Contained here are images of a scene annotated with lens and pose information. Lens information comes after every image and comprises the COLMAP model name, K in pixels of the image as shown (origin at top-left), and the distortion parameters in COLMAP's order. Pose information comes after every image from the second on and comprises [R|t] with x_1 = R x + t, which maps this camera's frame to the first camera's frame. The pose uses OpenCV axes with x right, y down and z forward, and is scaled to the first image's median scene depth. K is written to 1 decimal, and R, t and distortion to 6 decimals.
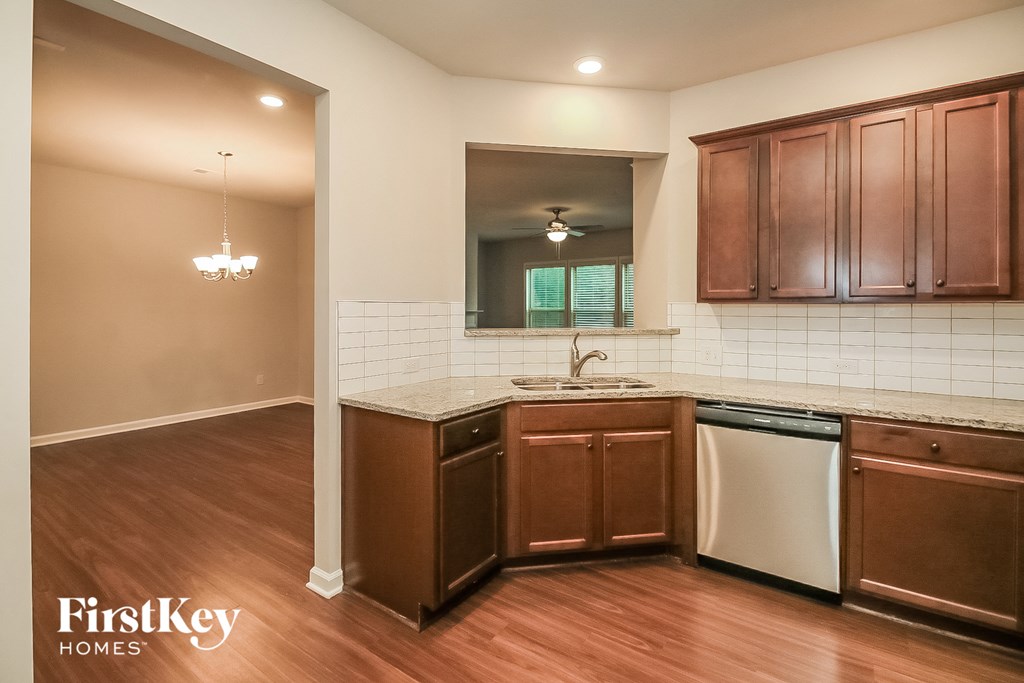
lens RADIAL K [[481.3, 0, 527.4], [0, 481.3, 308.5], [0, 0, 1]] dist [-0.000376, -0.000493]
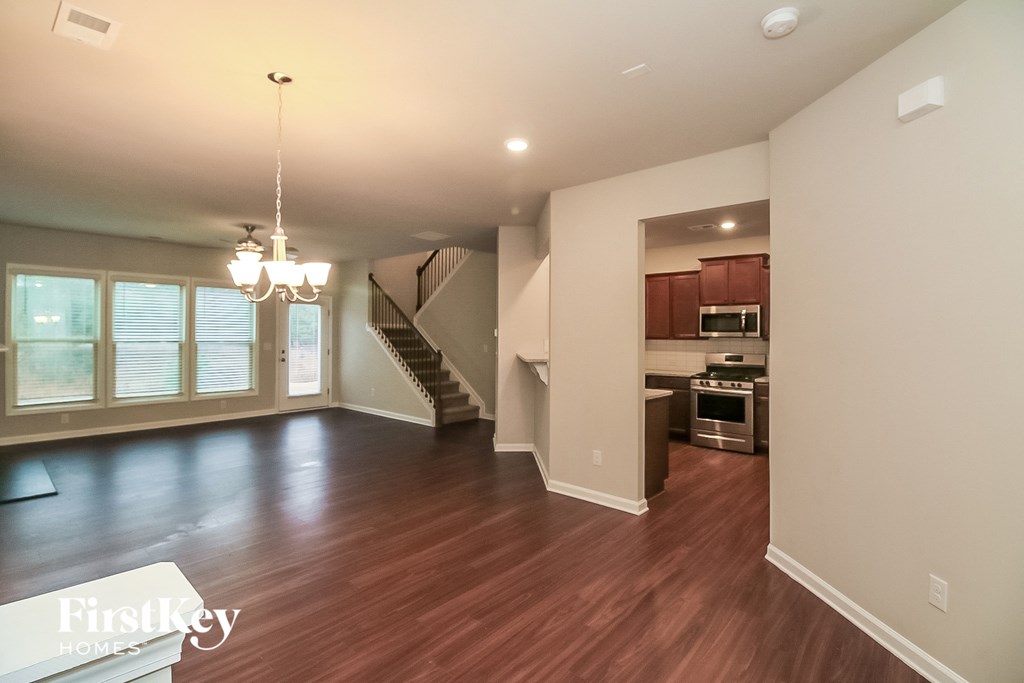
lens RADIAL K [[466.6, 0, 512.9], [0, 466.6, 337.2], [0, 0, 1]] dist [-0.050923, 0.000003]
pose [[0.132148, -0.008330, 0.991195, -1.117489], [-0.002786, 0.999958, 0.008775, -0.021023], [-0.991226, -0.003921, 0.132120, 0.661411]]
